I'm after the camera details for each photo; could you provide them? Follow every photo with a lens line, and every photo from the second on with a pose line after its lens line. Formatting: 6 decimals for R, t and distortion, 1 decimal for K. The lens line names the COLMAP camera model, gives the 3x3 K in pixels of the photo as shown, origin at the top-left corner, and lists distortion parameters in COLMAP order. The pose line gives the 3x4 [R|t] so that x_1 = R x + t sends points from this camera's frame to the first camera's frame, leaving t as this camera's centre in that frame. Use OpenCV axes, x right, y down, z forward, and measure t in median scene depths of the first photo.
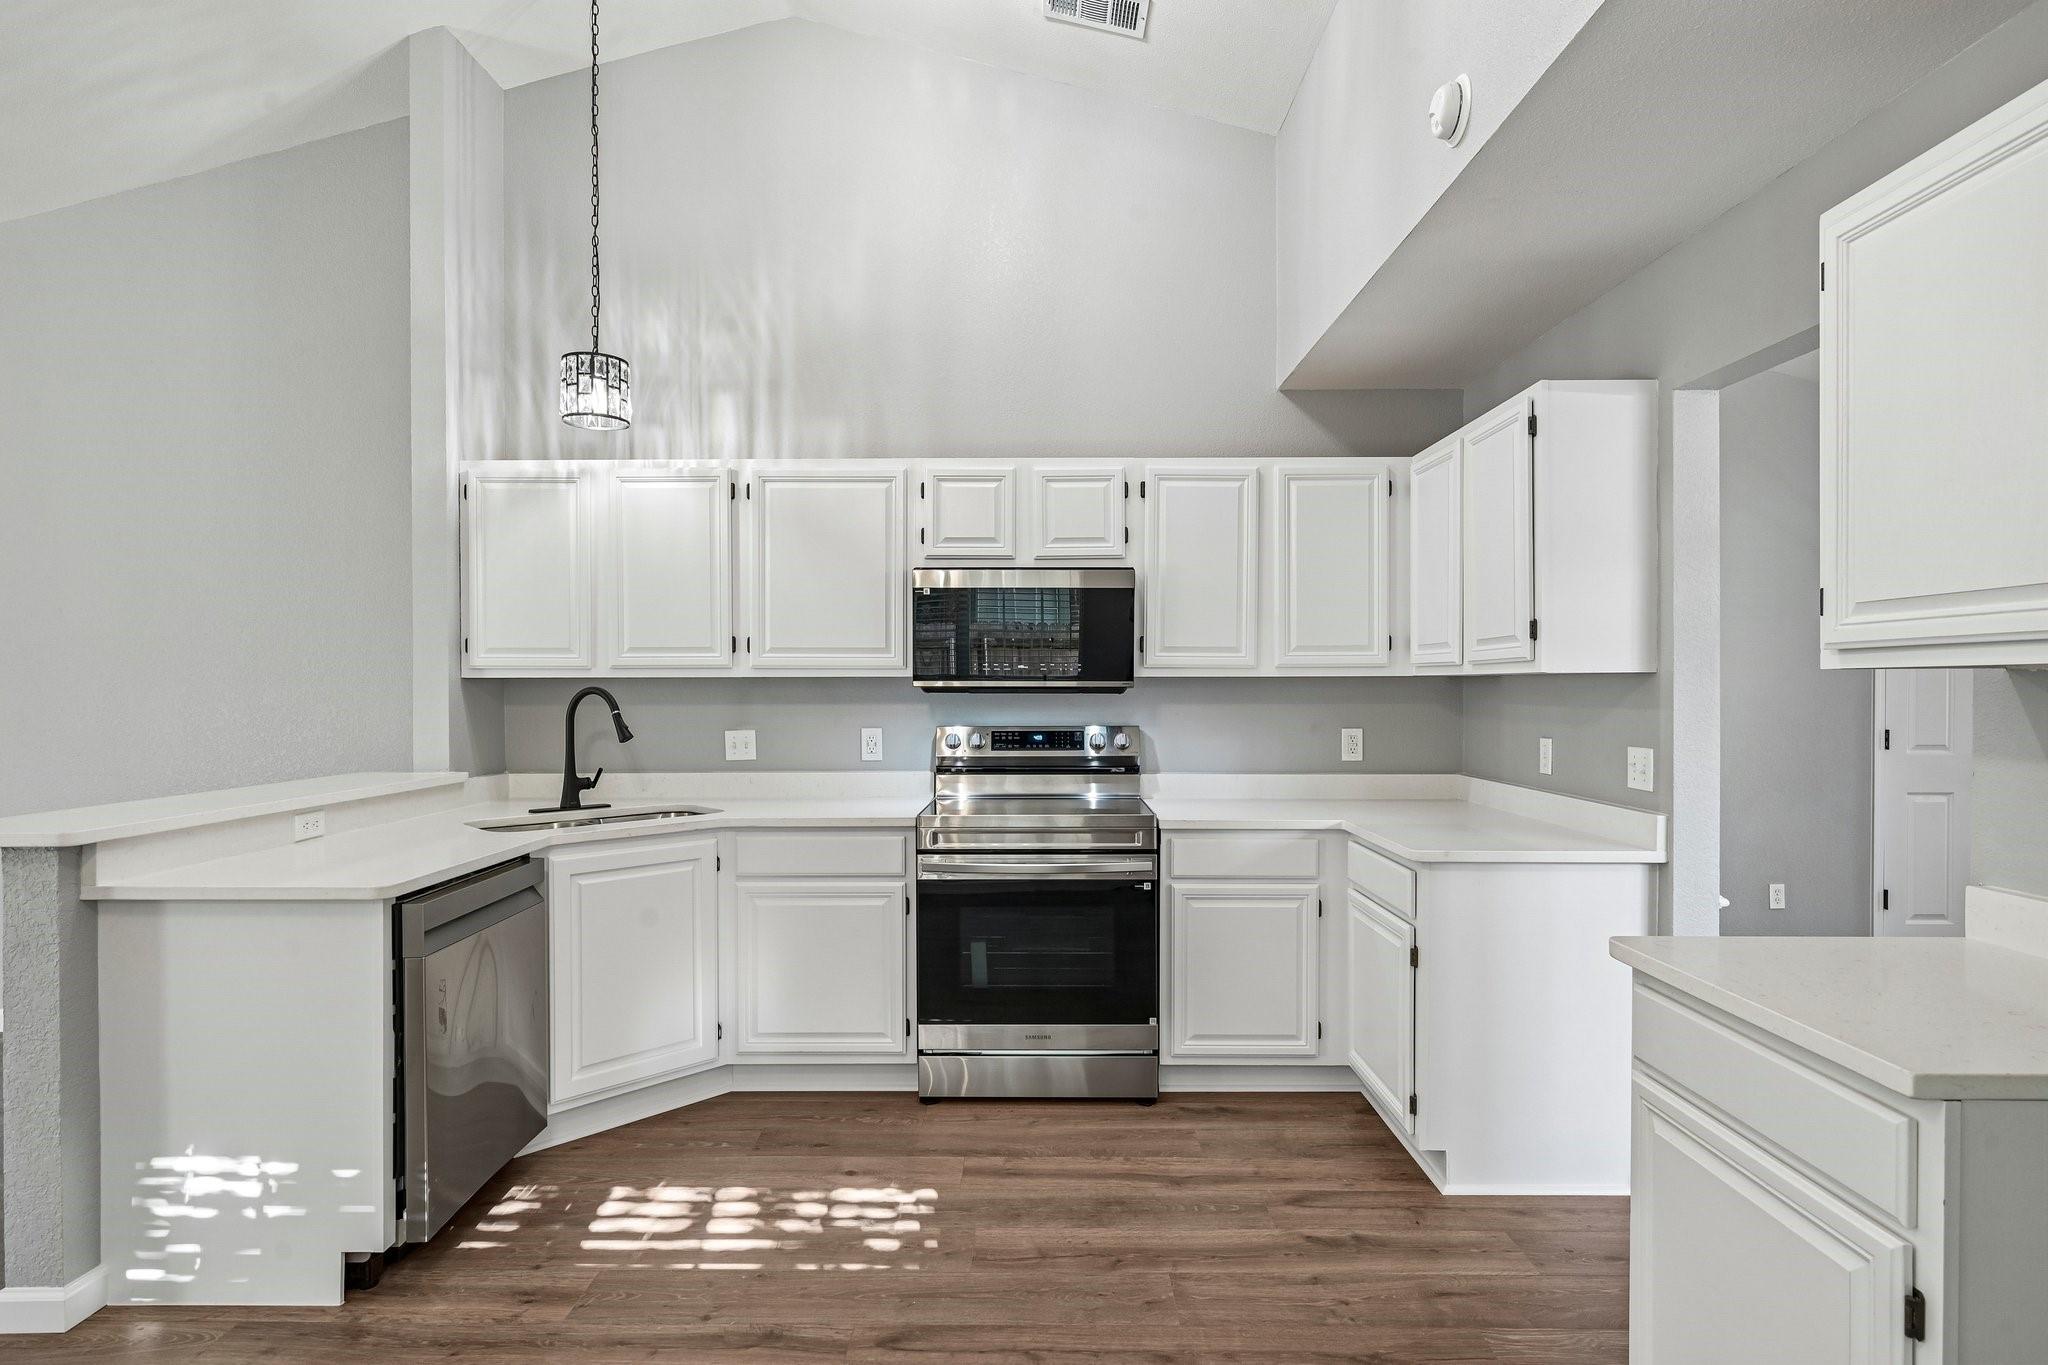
lens RADIAL K [[1045.5, 0, 1023.7], [0, 1045.5, 691.5], [0, 0, 1]] dist [0.002080, -0.001409]
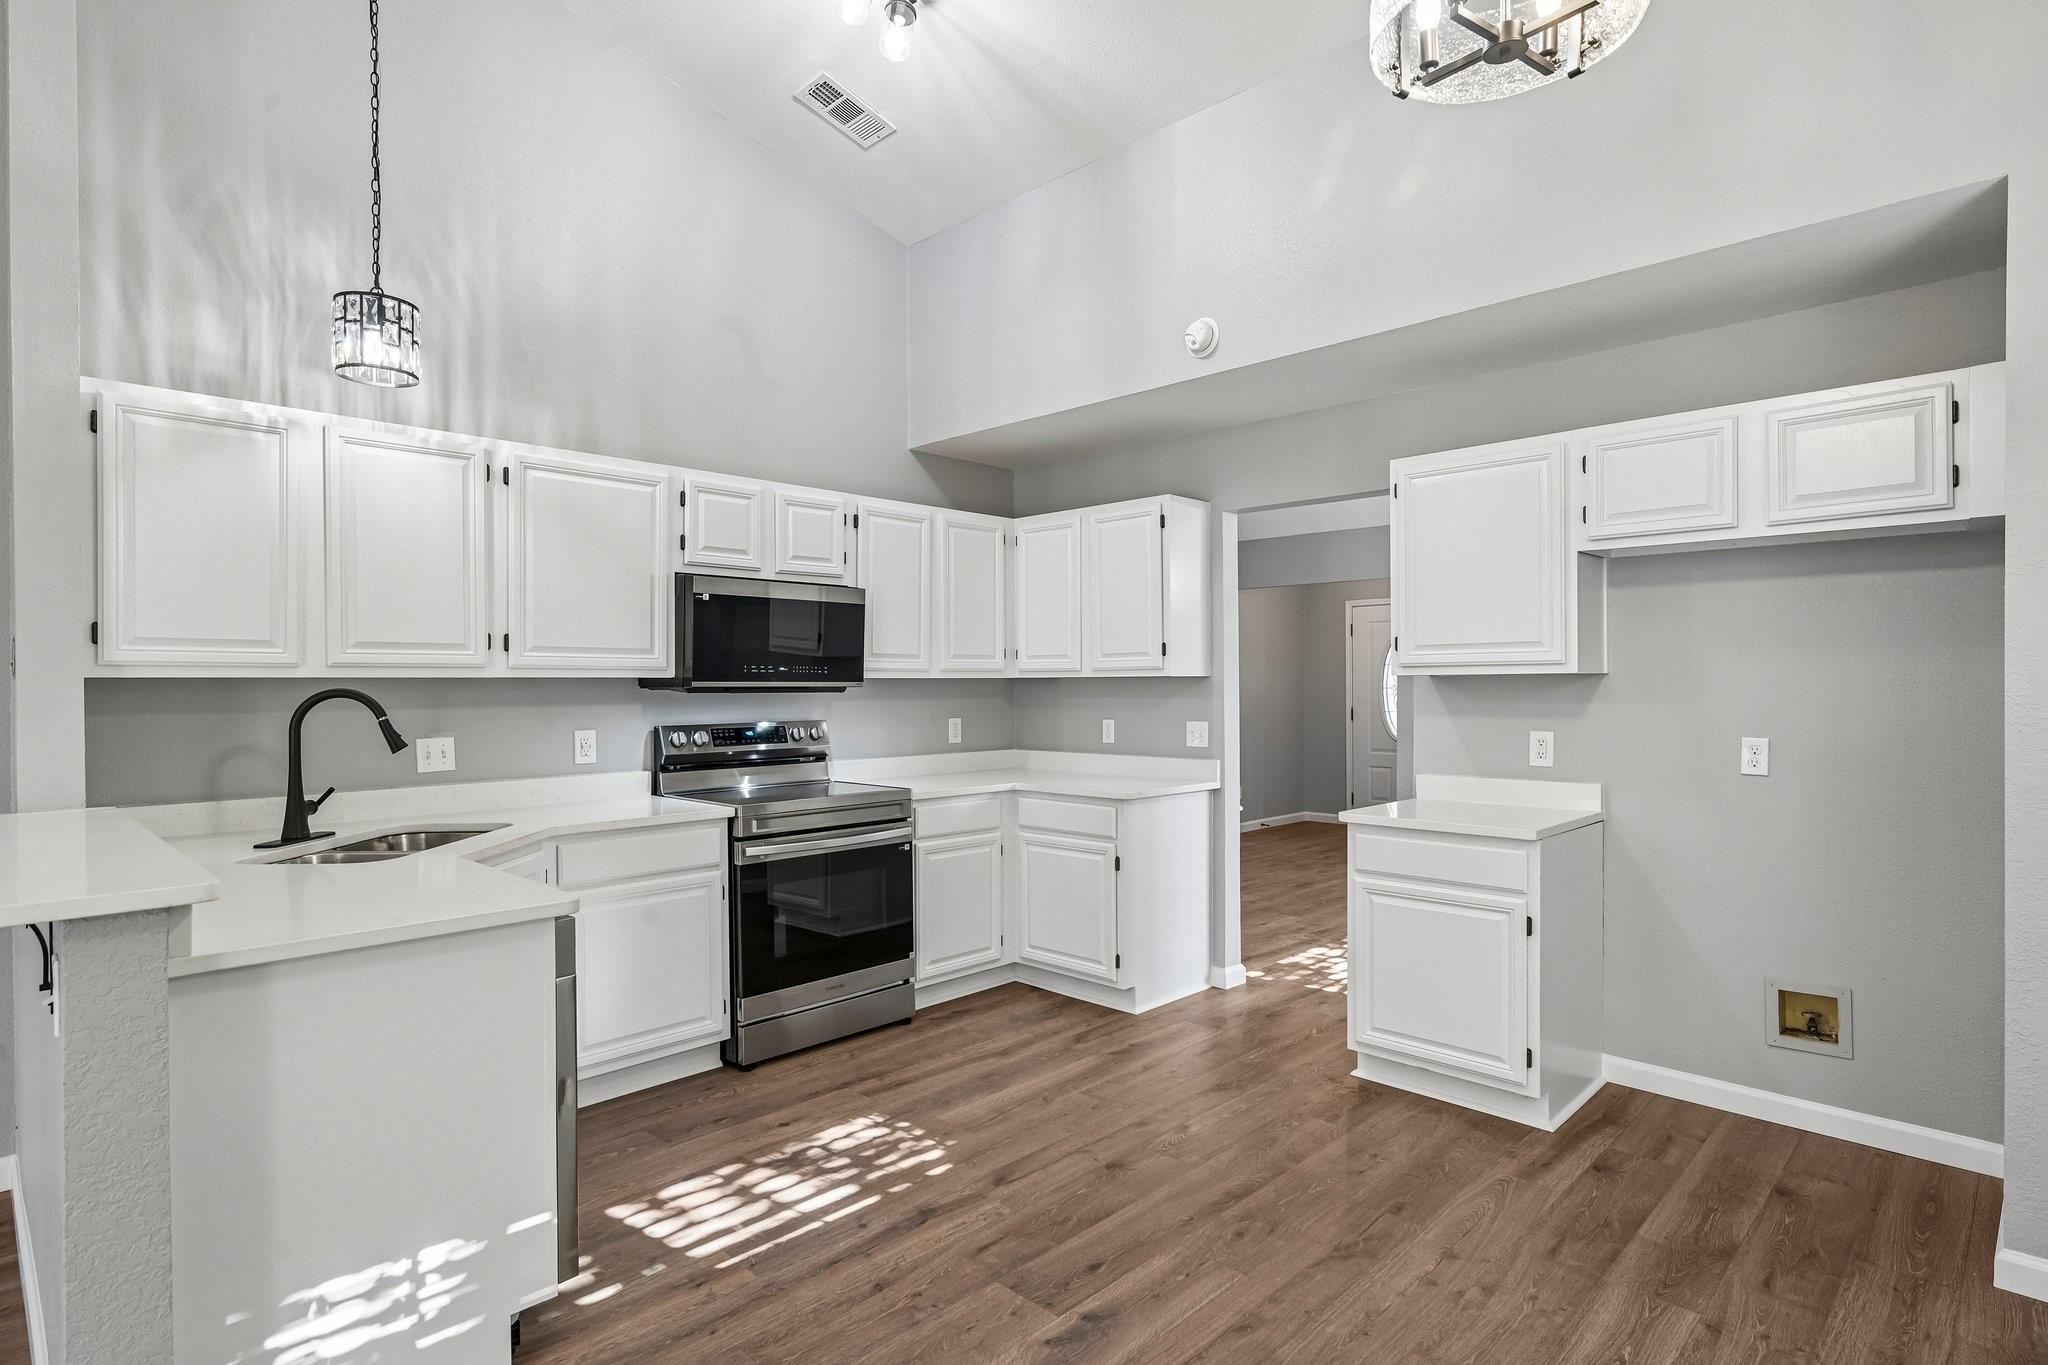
lens RADIAL K [[1045.5, 0, 1029.1], [0, 1045.5, 690.0], [0, 0, 1]] dist [0.002080, -0.001409]
pose [[0.694008, -0.005670, 0.719945, -0.613097], [0.008004, 0.999968, 0.000159, 0.000781], [-0.719923, 0.005652, 0.694031, 0.031057]]
